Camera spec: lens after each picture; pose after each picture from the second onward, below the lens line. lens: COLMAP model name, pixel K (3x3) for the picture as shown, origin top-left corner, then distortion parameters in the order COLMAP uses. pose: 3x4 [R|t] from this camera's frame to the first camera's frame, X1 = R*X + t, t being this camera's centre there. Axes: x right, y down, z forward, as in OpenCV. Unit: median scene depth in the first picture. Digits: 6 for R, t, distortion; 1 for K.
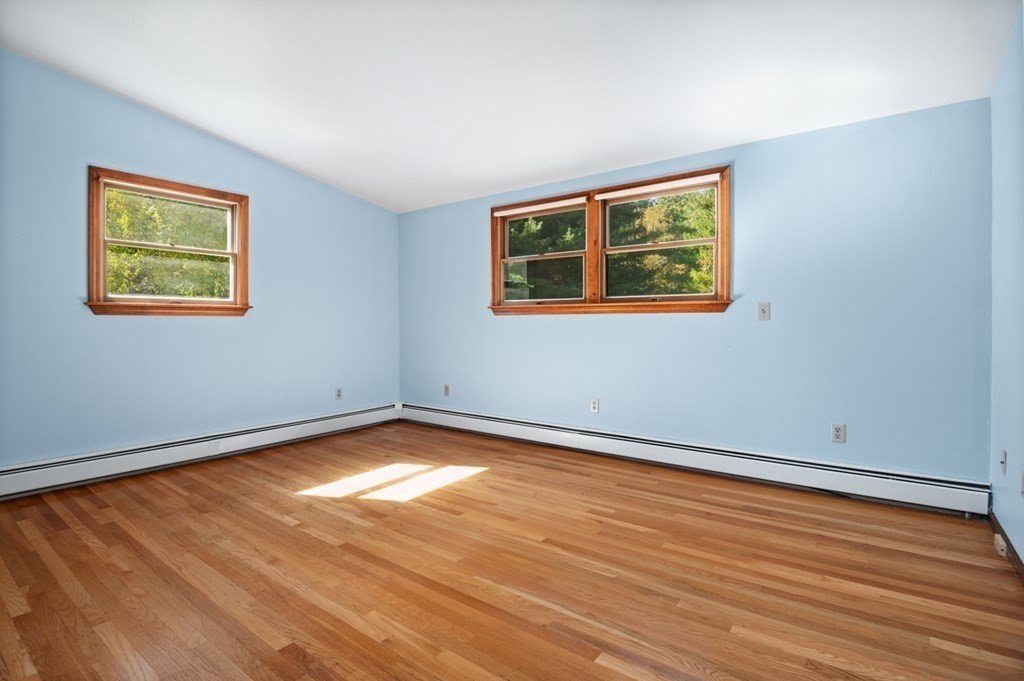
lens RADIAL K [[511.0, 0, 514.0], [0, 511.0, 333.2], [0, 0, 1]] dist [-0.054107, -0.000501]
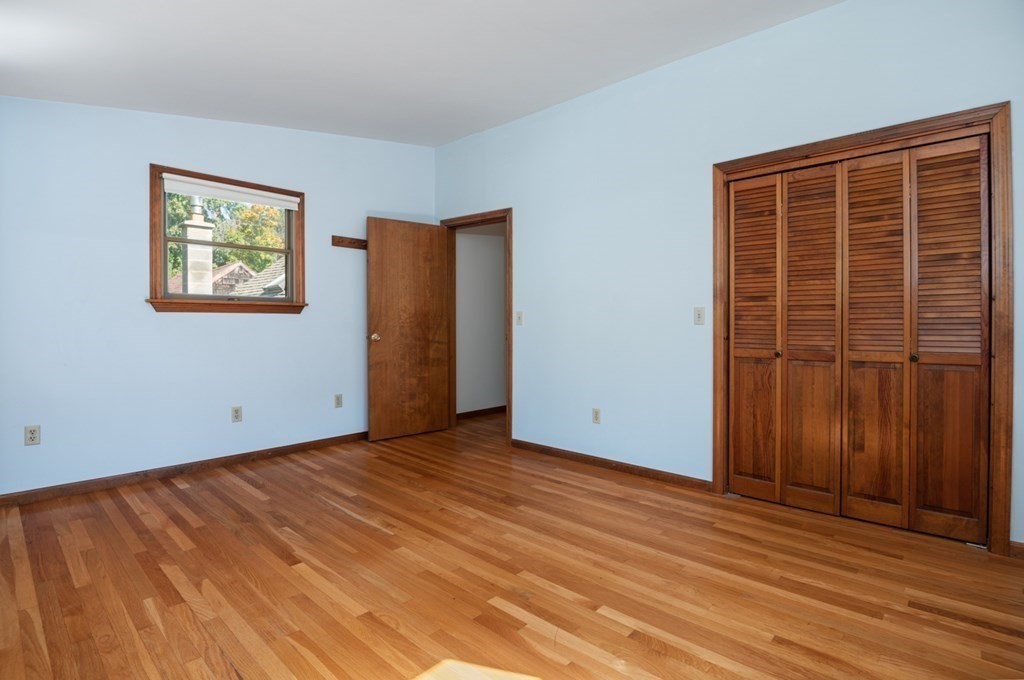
lens RADIAL K [[511.0, 0, 514.0], [0, 511.0, 332.7], [0, 0, 1]] dist [-0.054107, -0.000501]
pose [[-0.994882, -0.005681, 0.100882, -0.446174], [-0.002244, 0.999414, 0.034158, -0.037318], [-0.101017, 0.033757, -0.994312, 1.990521]]
